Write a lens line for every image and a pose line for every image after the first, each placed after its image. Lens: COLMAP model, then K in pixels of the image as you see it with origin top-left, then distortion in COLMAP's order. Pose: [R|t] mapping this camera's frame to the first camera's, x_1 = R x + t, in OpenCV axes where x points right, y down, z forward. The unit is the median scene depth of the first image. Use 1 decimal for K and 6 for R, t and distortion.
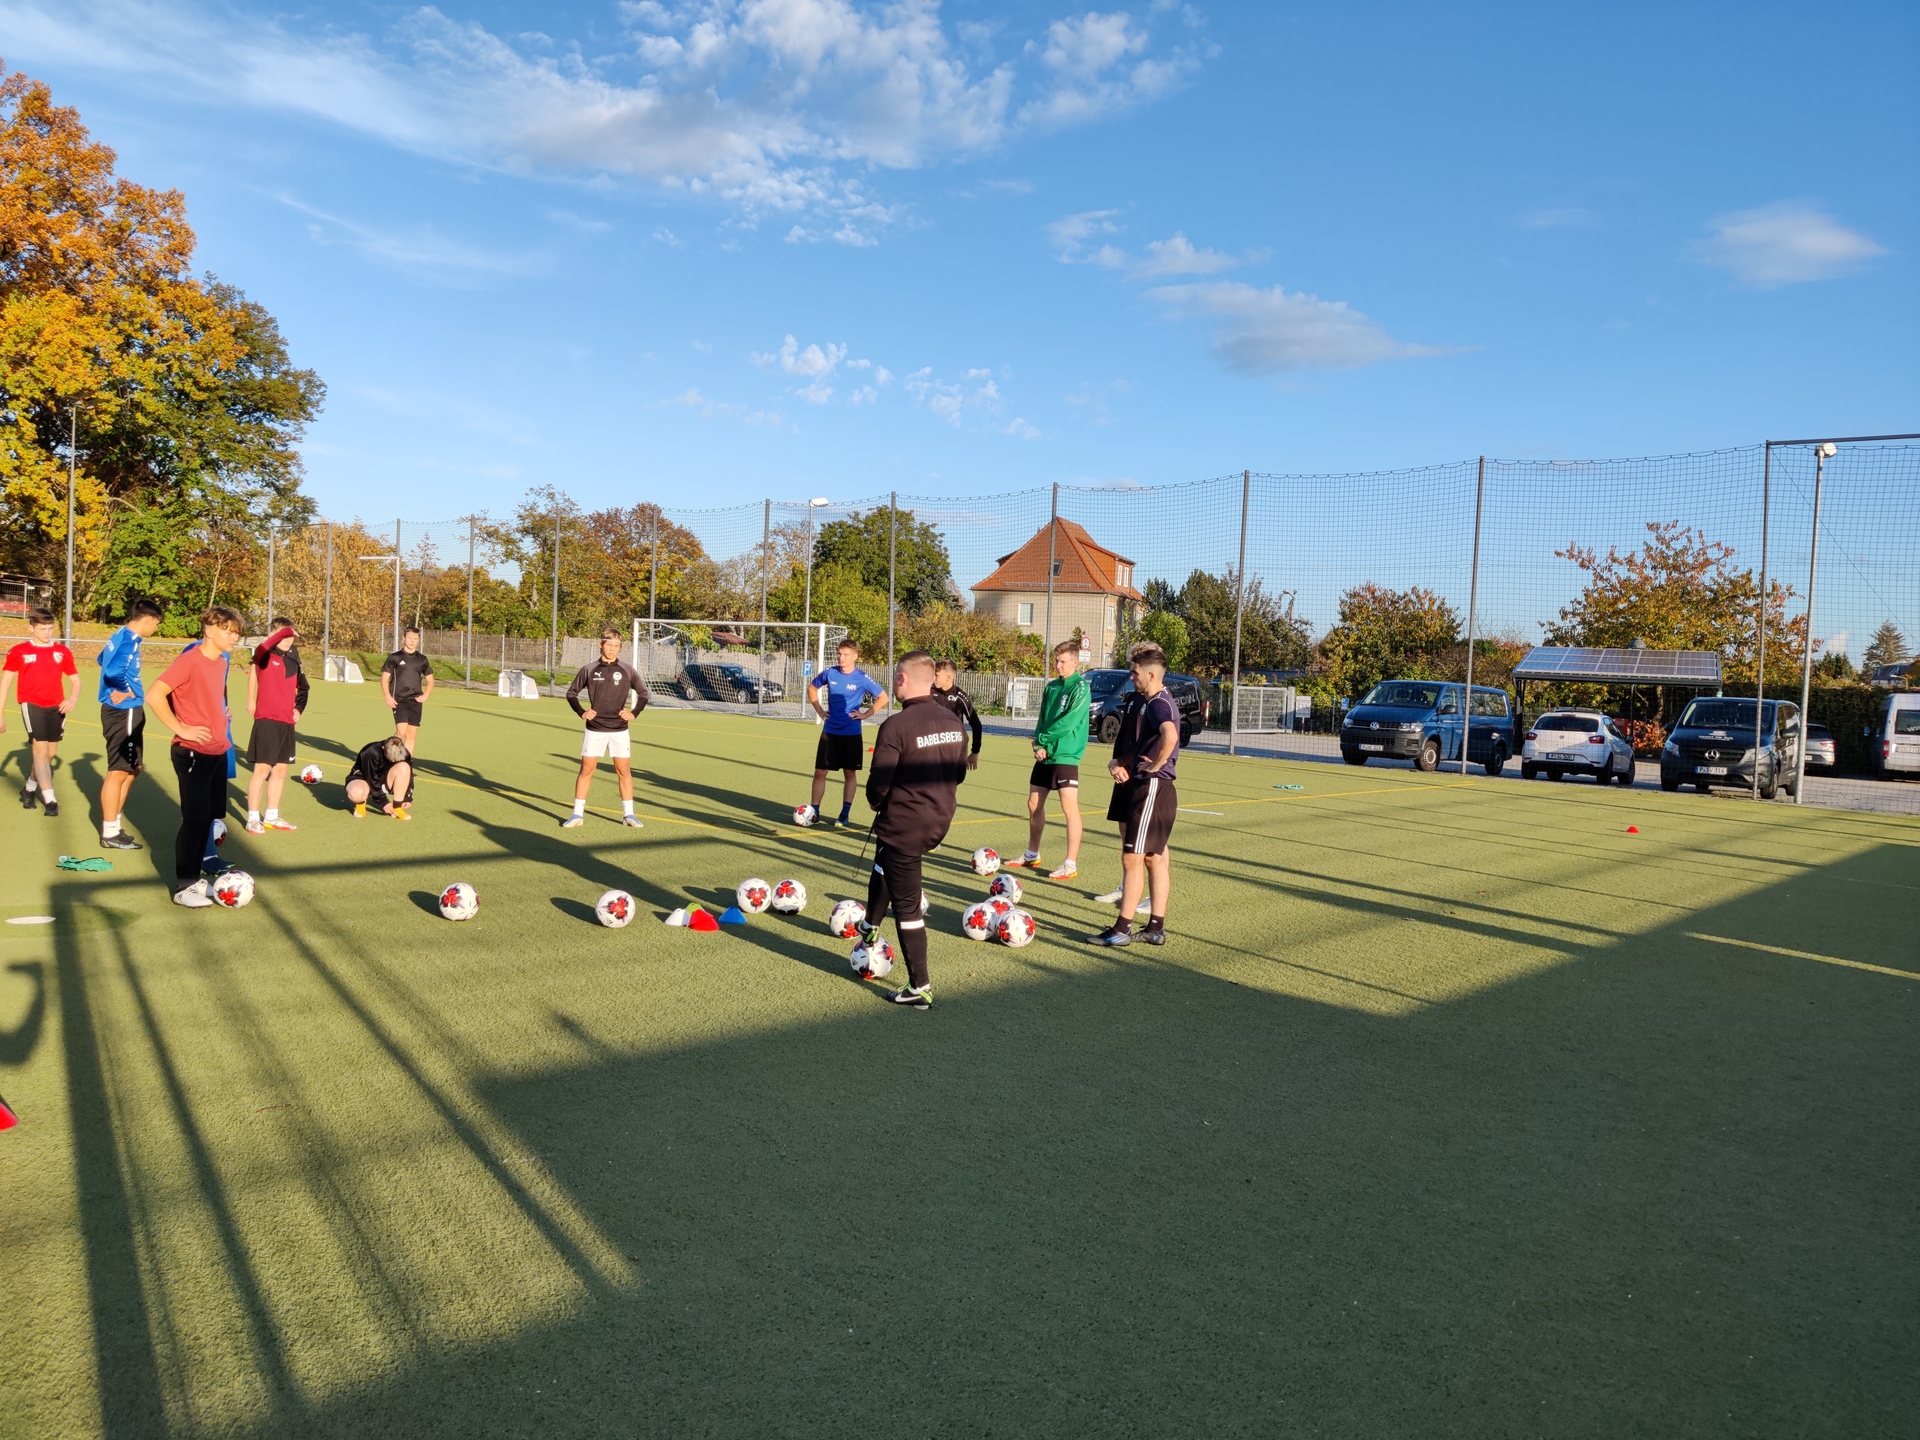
lens RADIAL K [[1580.1, 0, 943.1], [0, 1580.1, 769.4], [0, 0, 1]] dist [0.154044, -0.311077]
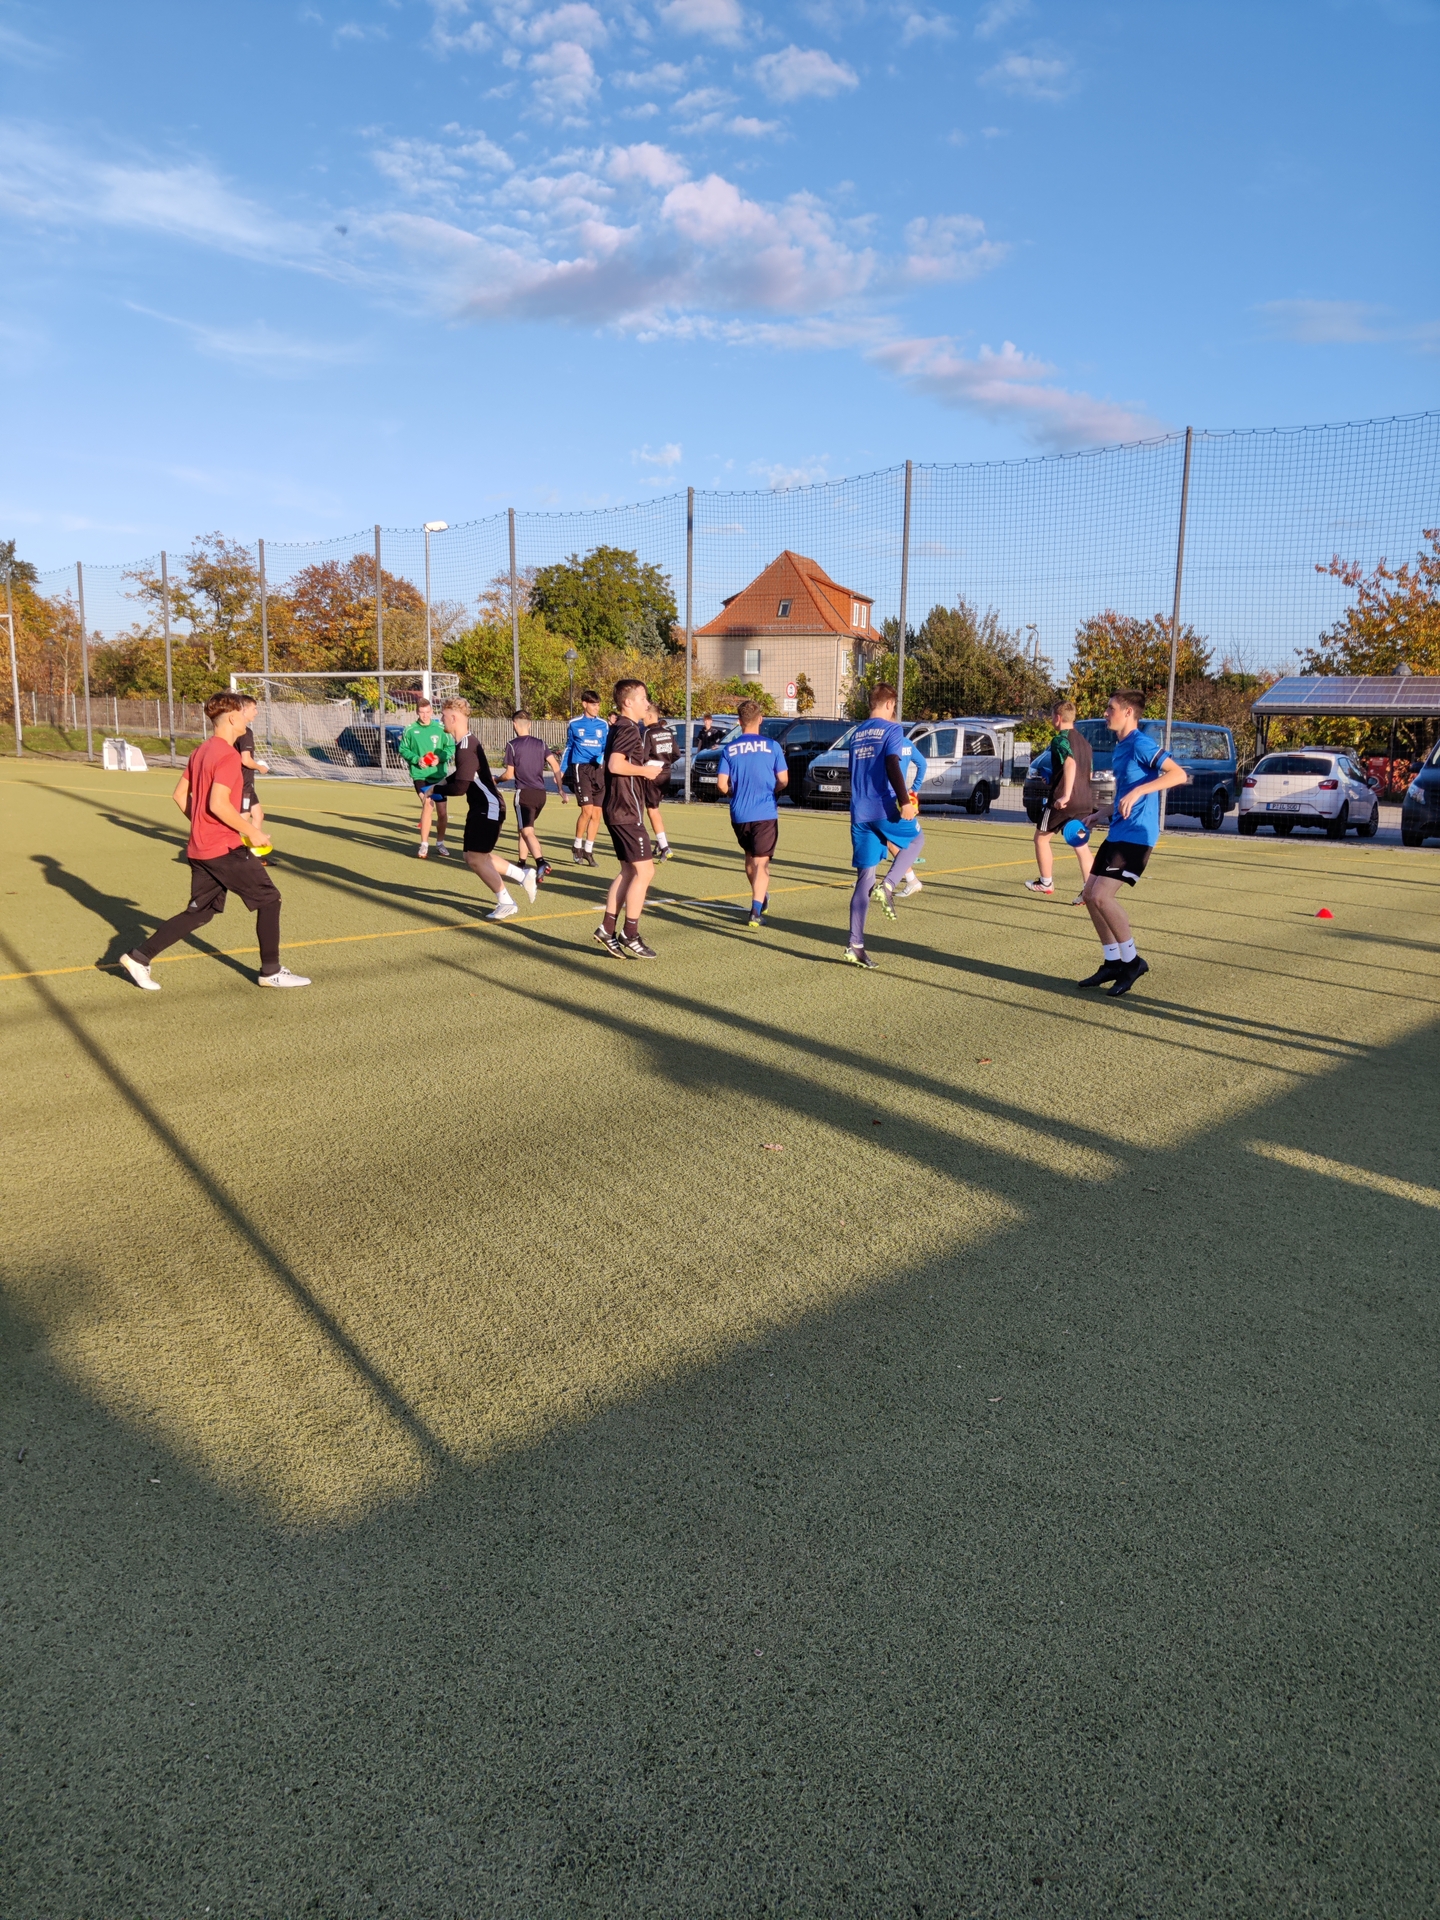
lens RADIAL K [[1523.3, 0, 725.0], [0, 1523.3, 1024.8], [0, 0, 1]] dist [0.034632, -0.033358]
pose [[0.999133, -0.022986, -0.034698, 0.079271], [0.027243, 0.991441, 0.127685, -0.003344], [0.031466, -0.128520, 0.991208, 0.124858]]
